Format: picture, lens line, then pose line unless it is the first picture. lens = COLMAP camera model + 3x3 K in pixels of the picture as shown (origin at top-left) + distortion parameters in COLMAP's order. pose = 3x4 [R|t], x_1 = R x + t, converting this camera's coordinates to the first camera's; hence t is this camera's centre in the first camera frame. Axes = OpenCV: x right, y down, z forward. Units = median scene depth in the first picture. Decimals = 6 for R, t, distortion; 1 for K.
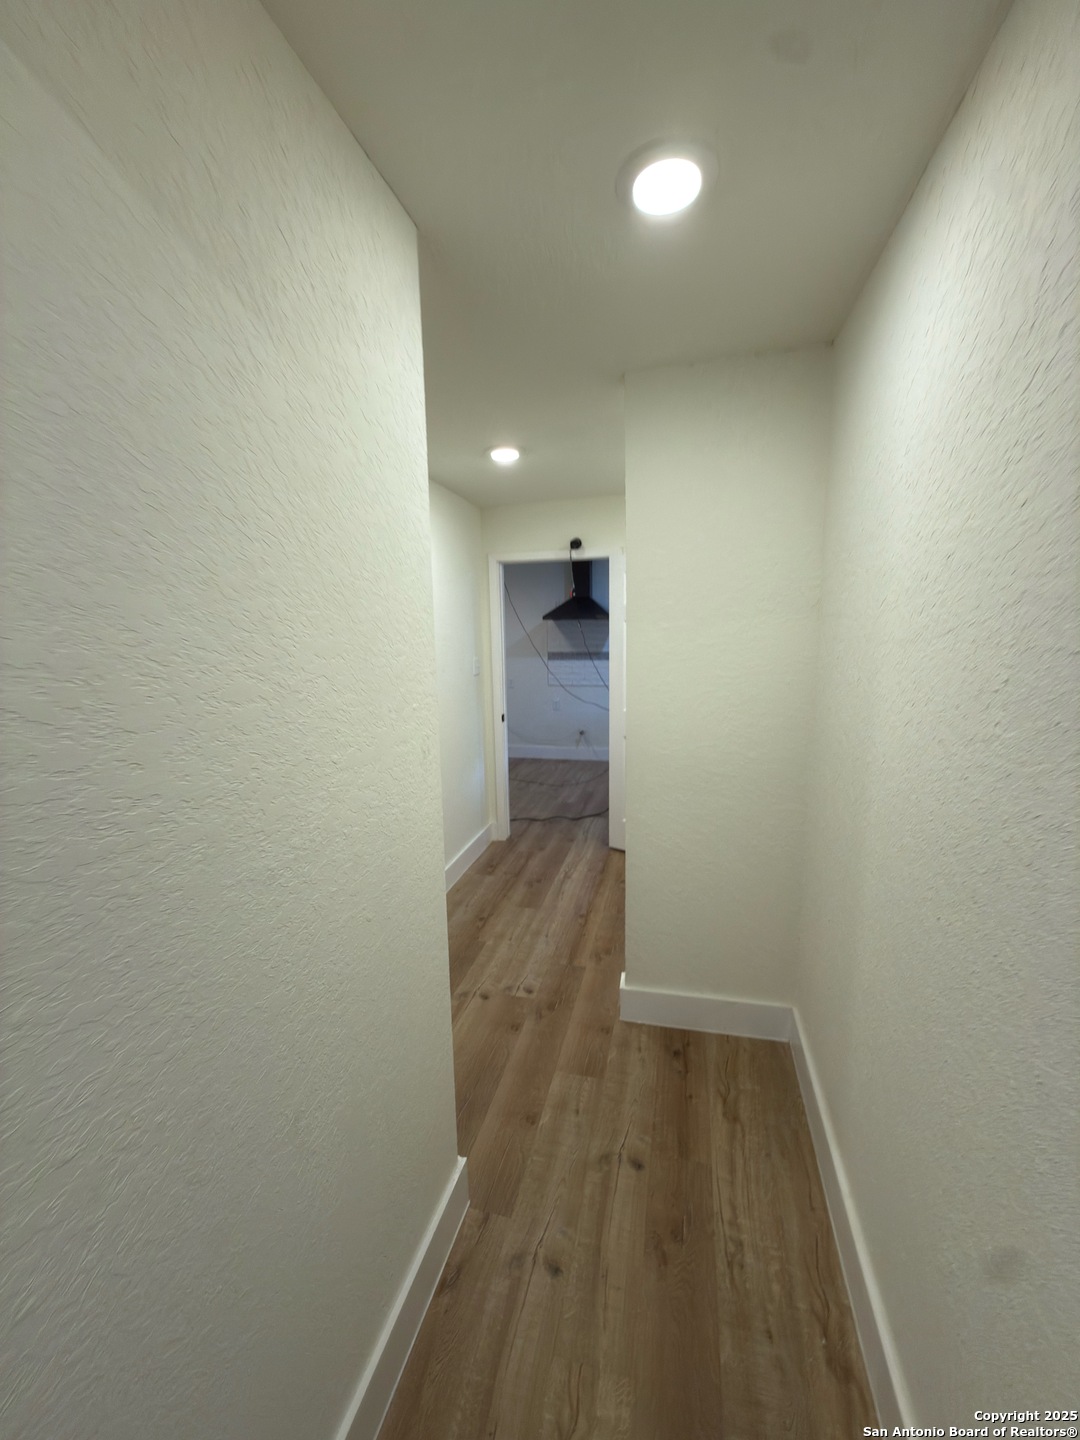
lens RADIAL K [[578.6, 0, 542.4], [0, 578.6, 720.2], [0, 0, 1]] dist [0.009267, 0.000190]
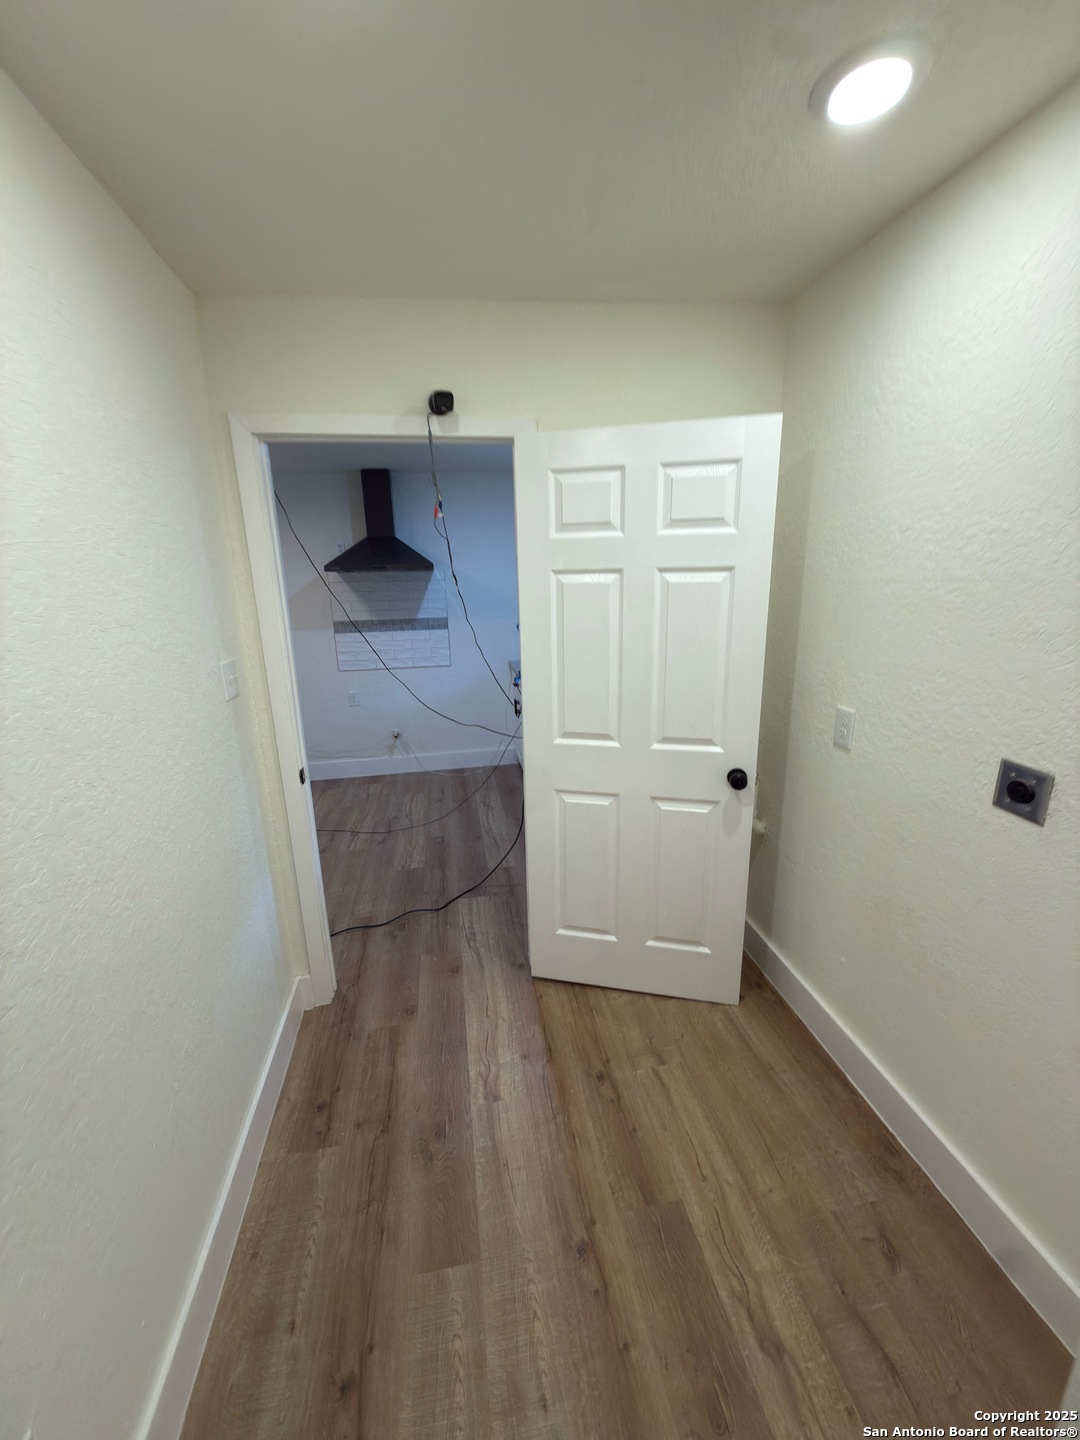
lens RADIAL K [[578.6, 0, 538.4], [0, 578.6, 719.7], [0, 0, 1]] dist [0.009267, 0.000190]
pose [[0.916588, -0.107935, 0.384988, -0.066081], [0.077163, 0.992525, 0.094552, -0.079425], [-0.392316, -0.056959, 0.918065, 0.461250]]
